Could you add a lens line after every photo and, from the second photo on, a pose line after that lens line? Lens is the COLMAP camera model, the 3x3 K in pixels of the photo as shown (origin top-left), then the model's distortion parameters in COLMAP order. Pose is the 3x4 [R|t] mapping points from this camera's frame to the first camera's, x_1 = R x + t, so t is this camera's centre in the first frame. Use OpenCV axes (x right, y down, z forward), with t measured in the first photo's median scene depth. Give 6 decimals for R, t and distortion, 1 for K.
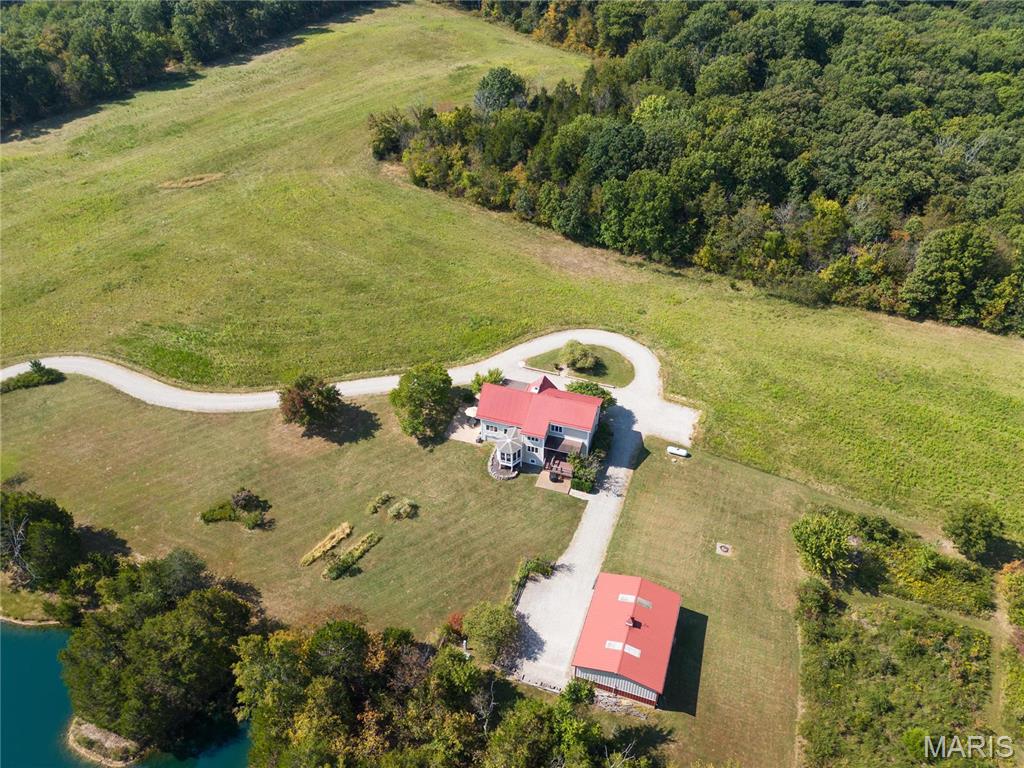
lens RADIAL K [[761.4, 0, 512.0], [0, 761.4, 384.0], [0, 0, 1]] dist [0.090254, -0.103582]
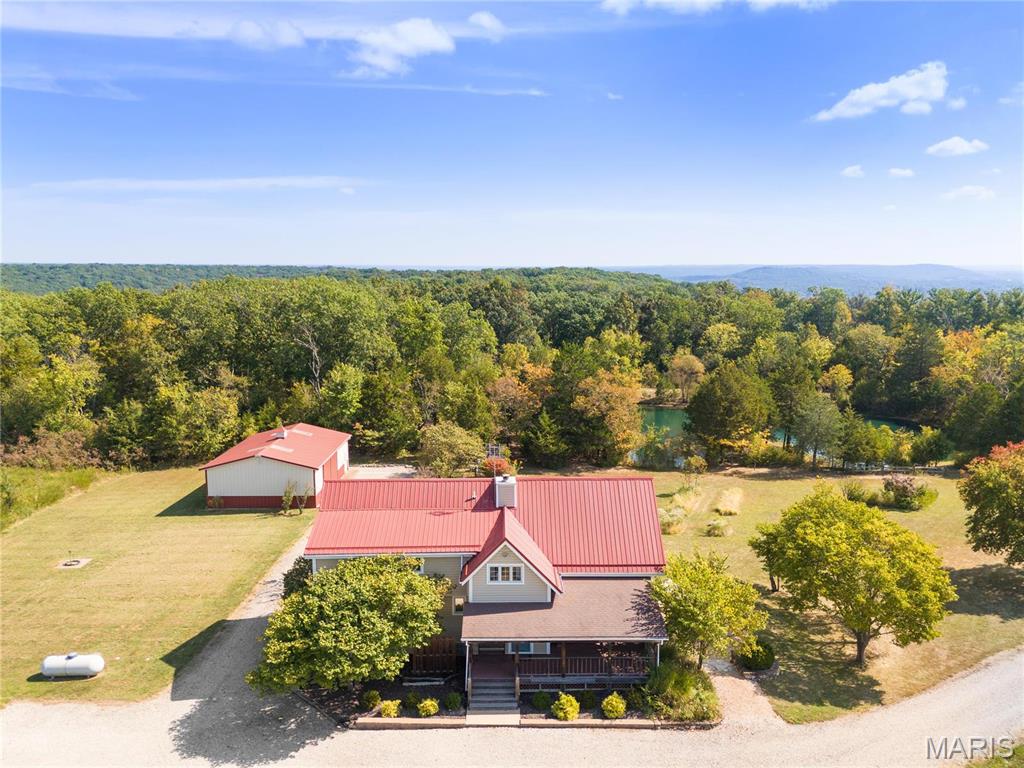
lens RADIAL K [[761.4, 0, 512.0], [0, 761.4, 384.0], [0, 0, 1]] dist [0.090254, -0.103582]
pose [[-0.945205, 0.052202, -0.322277, 0.133501], [-0.198768, 0.691083, 0.694907, -0.256830], [0.258995, 0.720887, -0.642840, 1.132991]]
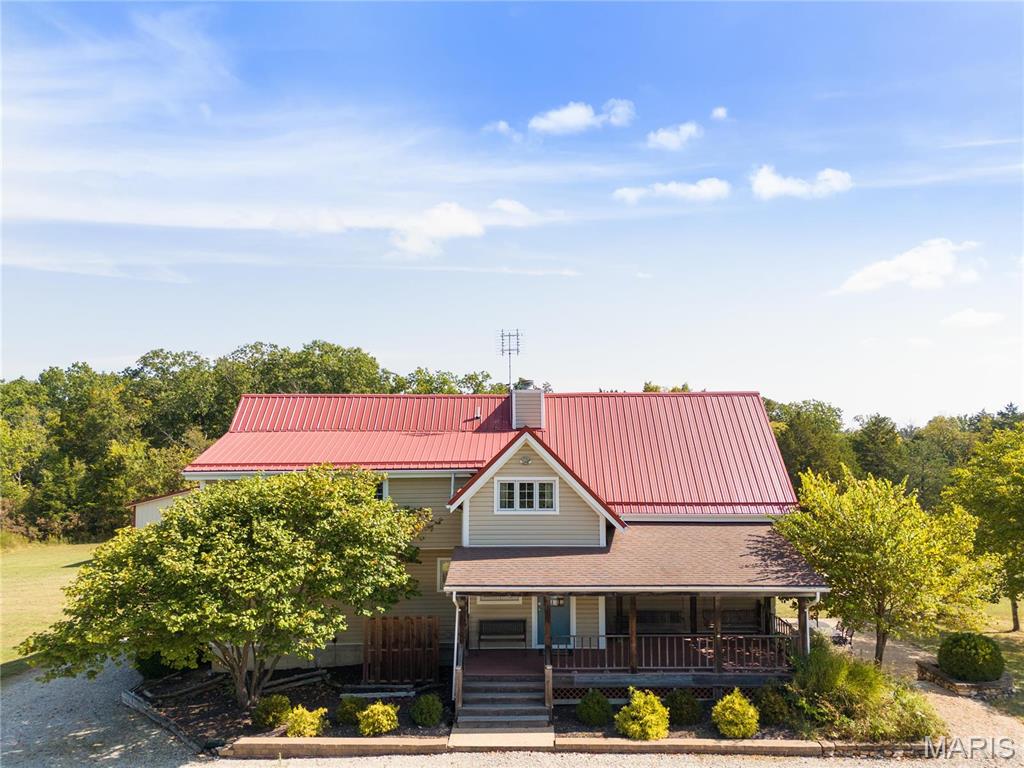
lens RADIAL K [[767.9, 0, 529.8], [0, 767.9, 406.3], [0, 0, 1]] dist [0.092359, -0.106816]
pose [[-0.948461, -0.006526, -0.316827, 0.097734], [-0.189976, 0.811919, 0.551993, -0.108977], [0.253635, 0.583733, -0.771313, 1.115904]]
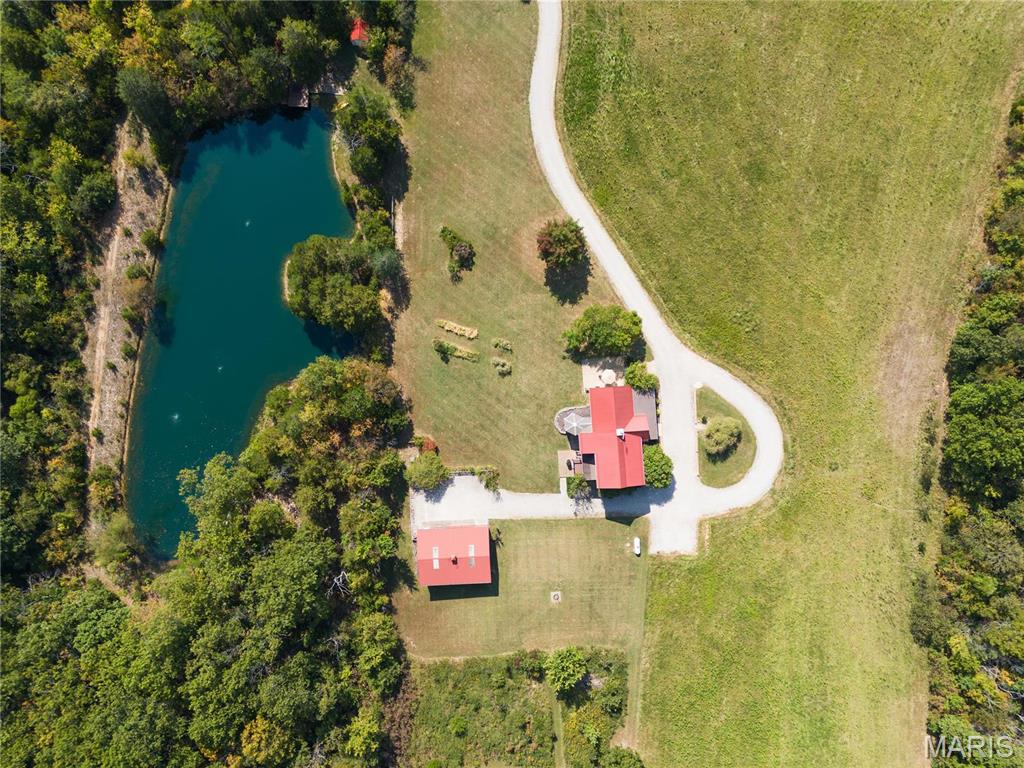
lens RADIAL K [[761.4, 0, 512.0], [0, 761.4, 384.0], [0, 0, 1]] dist [0.090254, -0.103582]
pose [[0.378539, 0.925576, -0.004149, -0.091169], [-0.567683, 0.235705, 0.788783, -0.794890], [0.731057, -0.296230, 0.614657, 0.171154]]
